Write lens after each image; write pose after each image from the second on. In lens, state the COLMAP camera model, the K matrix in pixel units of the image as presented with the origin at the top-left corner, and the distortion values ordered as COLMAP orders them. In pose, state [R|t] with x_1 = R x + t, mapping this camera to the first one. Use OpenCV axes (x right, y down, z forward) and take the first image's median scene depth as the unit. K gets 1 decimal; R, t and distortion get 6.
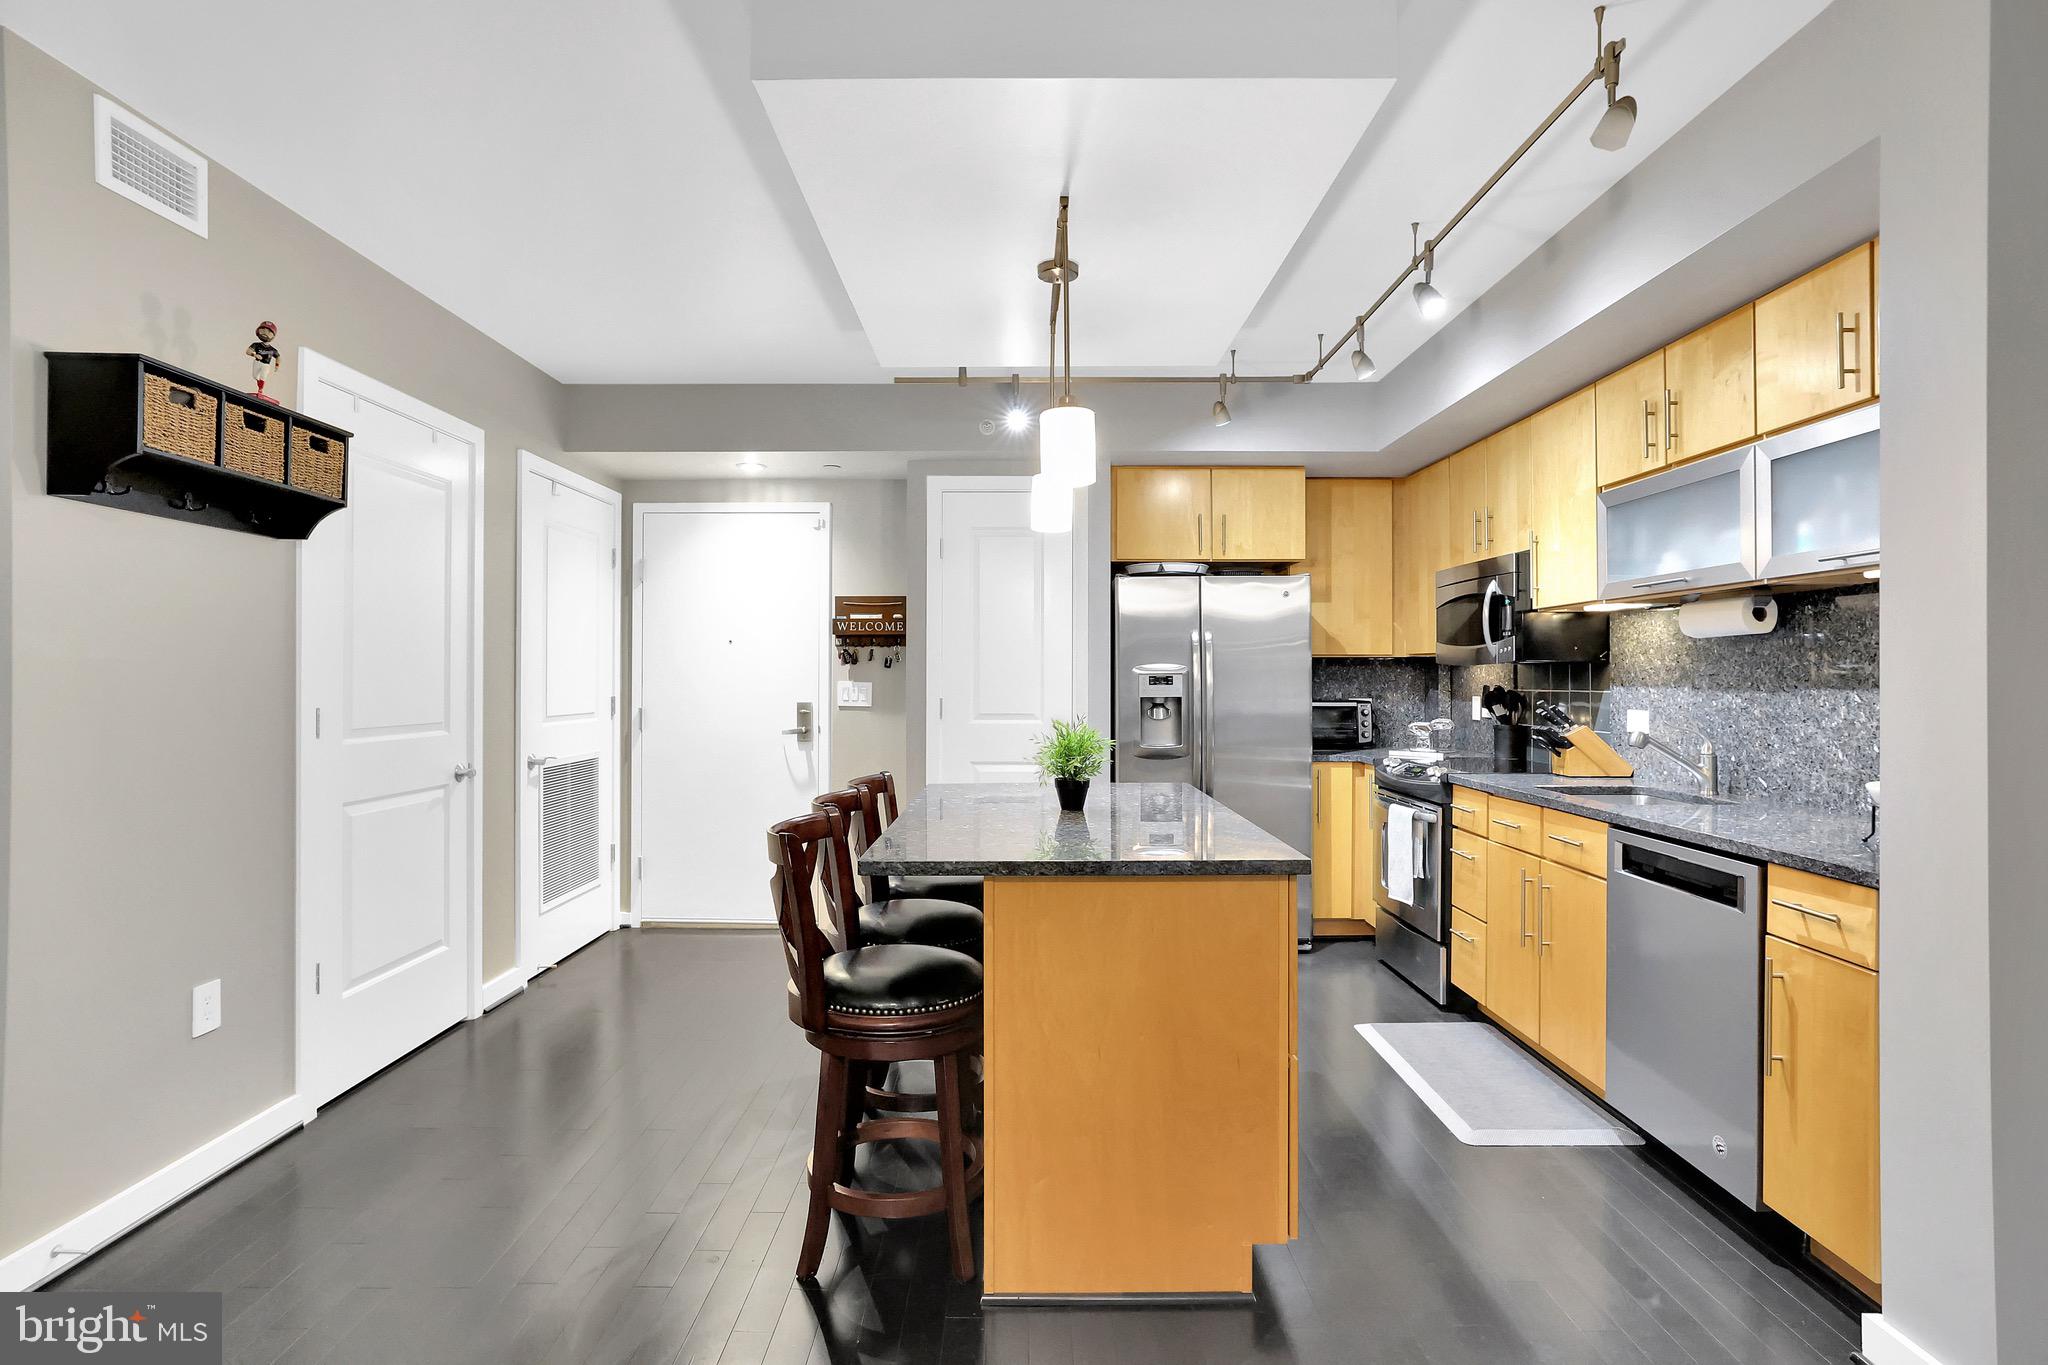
lens RADIAL K [[1044.4, 0, 1027.3], [0, 1044.4, 680.4], [0, 0, 1]] dist [0.002102, 0.002495]
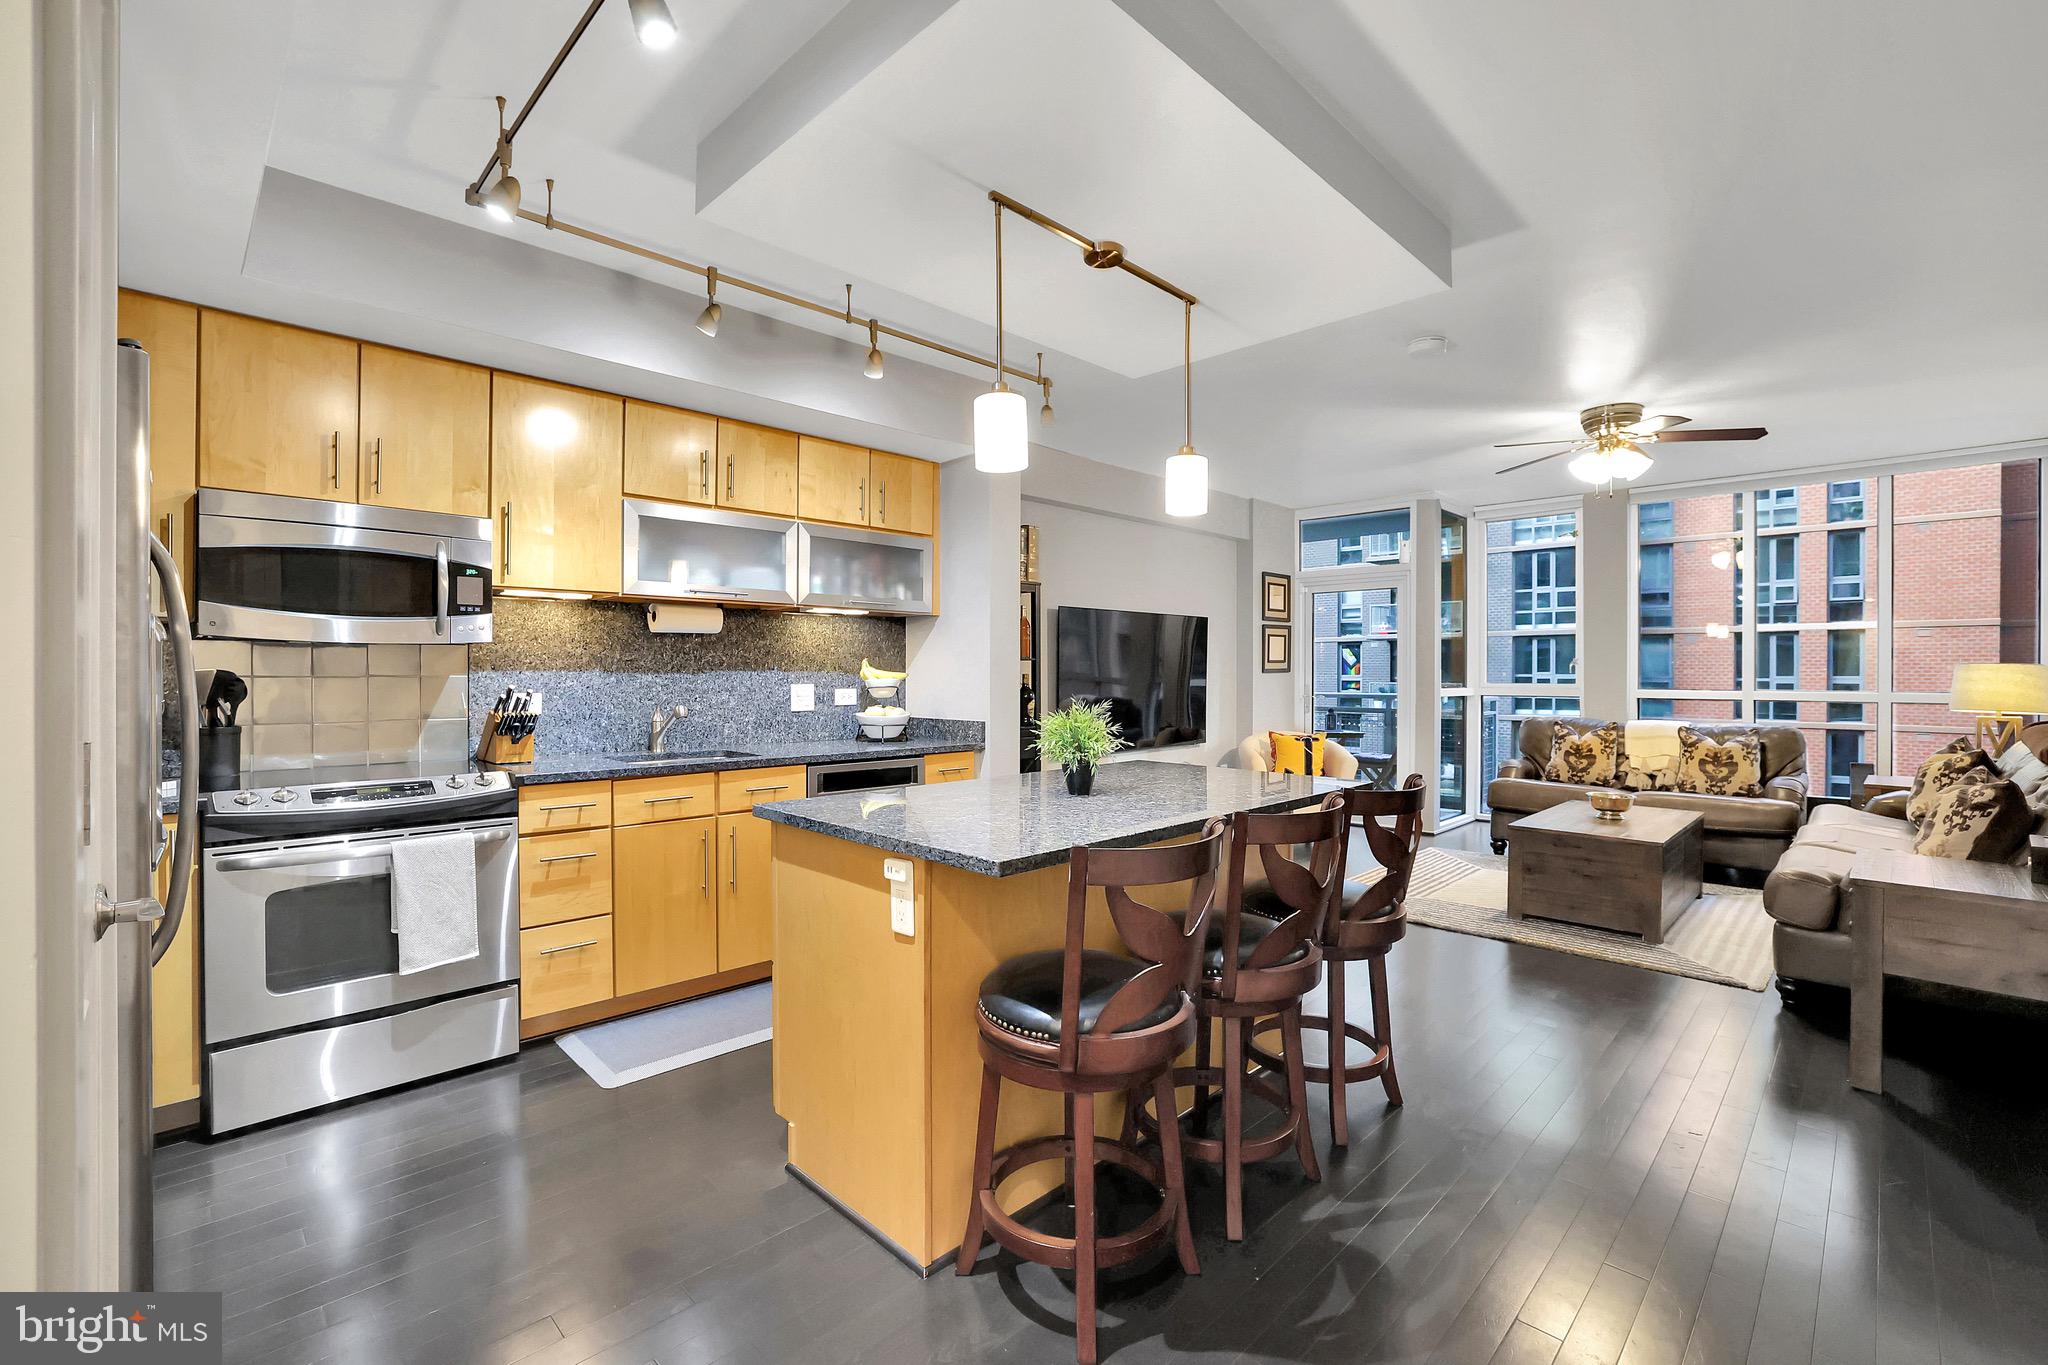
lens RADIAL K [[888.5, 0, 1025.6], [0, 888.5, 684.3], [0, 0, 1]] dist [-0.030039, 0.004337]
pose [[-0.704211, -0.014253, 0.709847, -0.313909], [-0.002980, 0.999849, 0.017120, 0.002777], [-0.709984, 0.009941, -0.704148, 0.991248]]
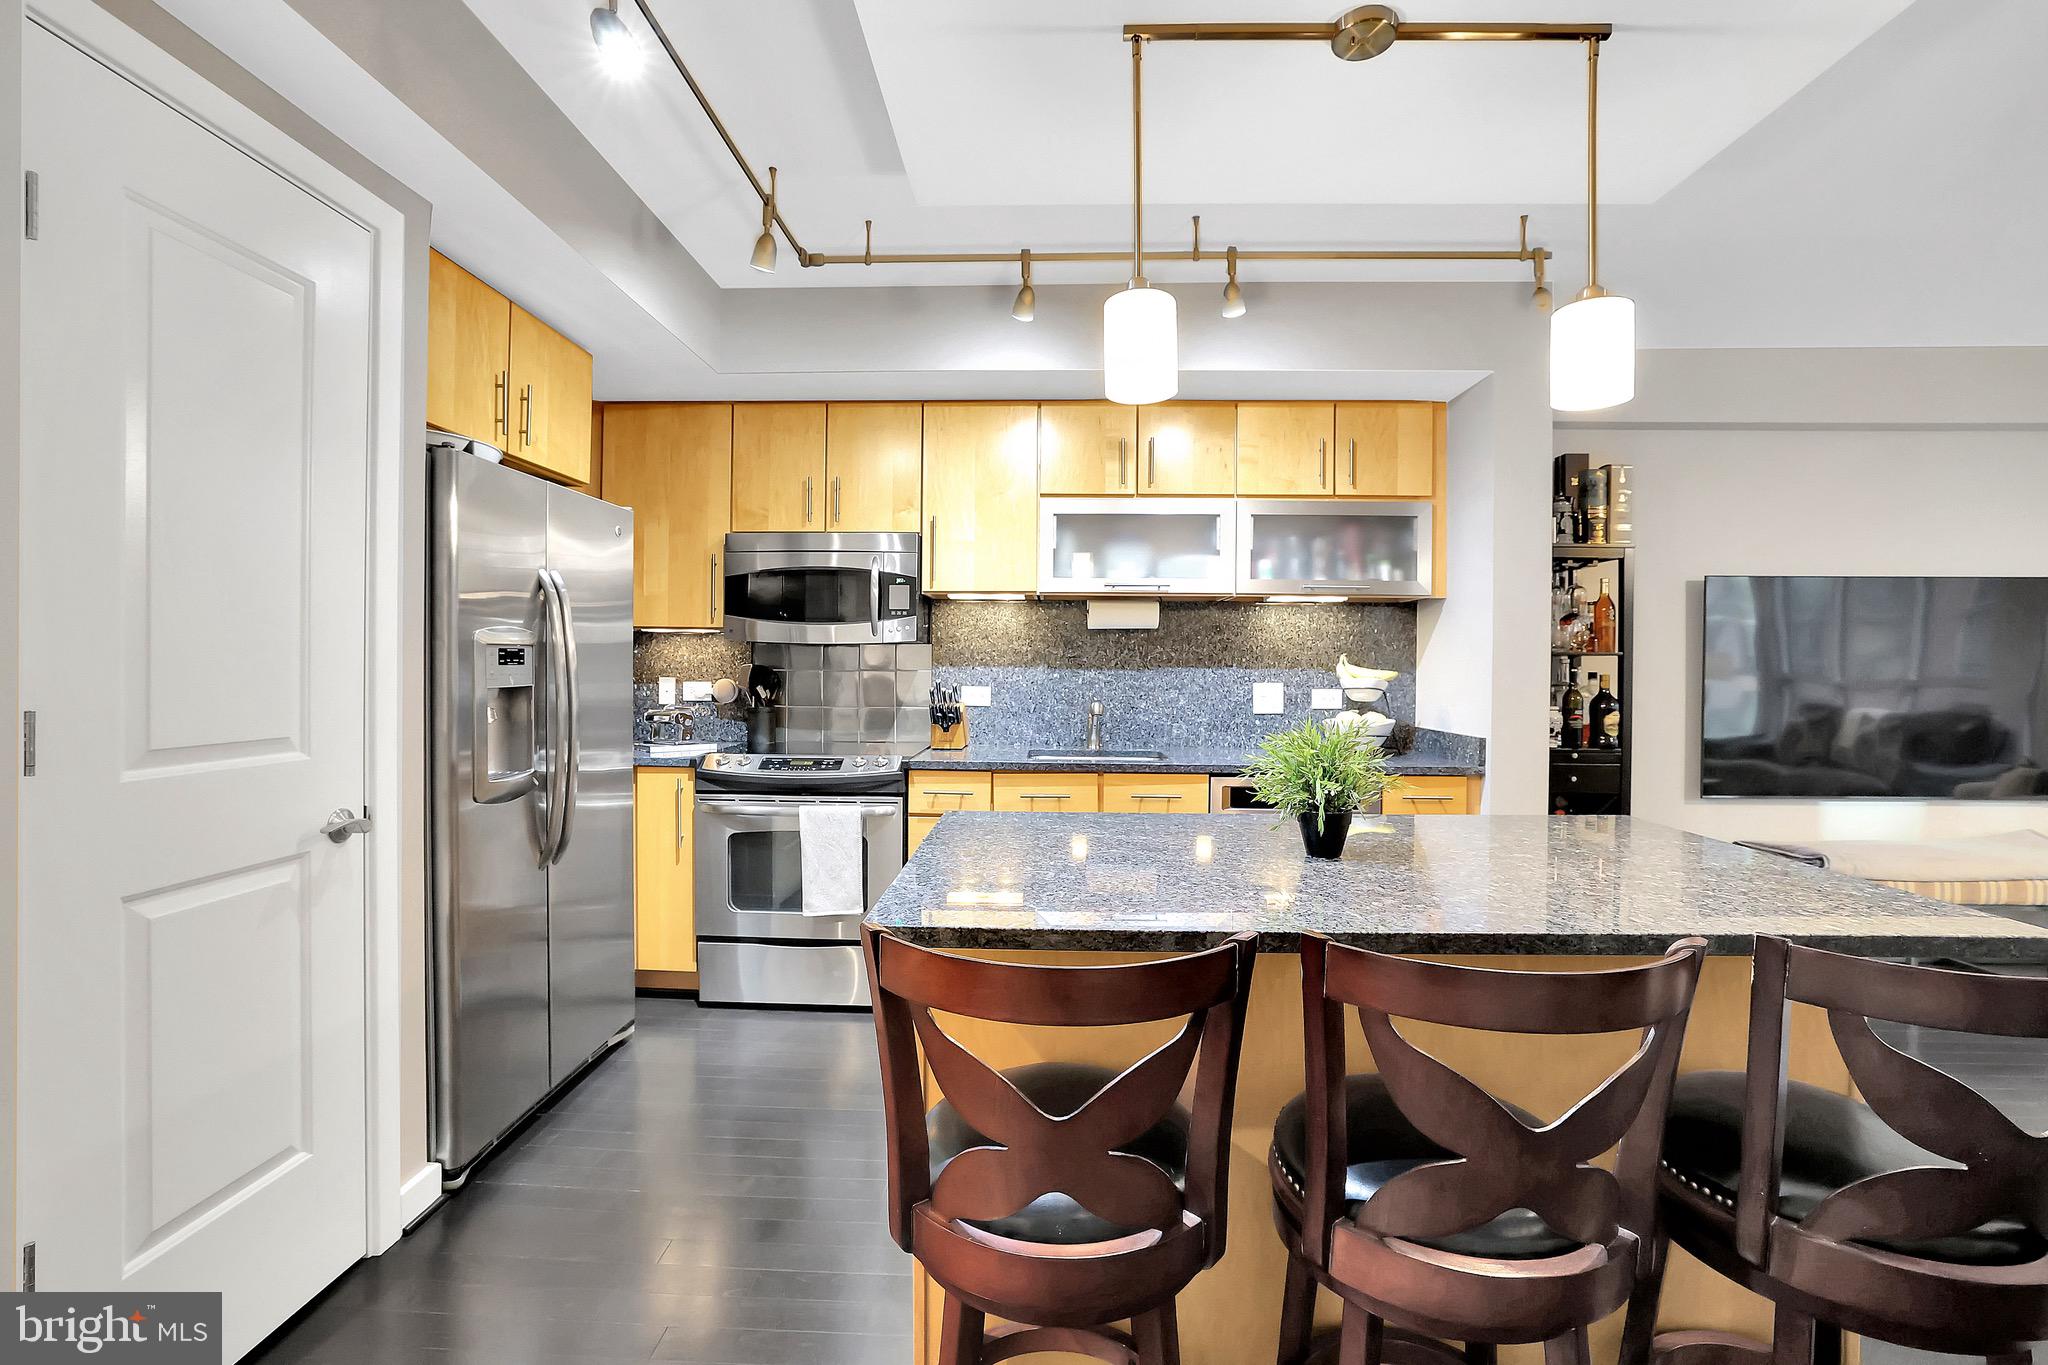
lens RADIAL K [[888.5, 0, 1034.7], [0, 888.5, 672.7], [0, 0, 1]] dist [-0.030039, 0.004337]
pose [[0.035905, -0.009893, 0.999306, -0.317464], [-0.005334, 0.999935, 0.010091, 0.002326], [-0.999341, -0.005693, 0.035850, 0.705202]]
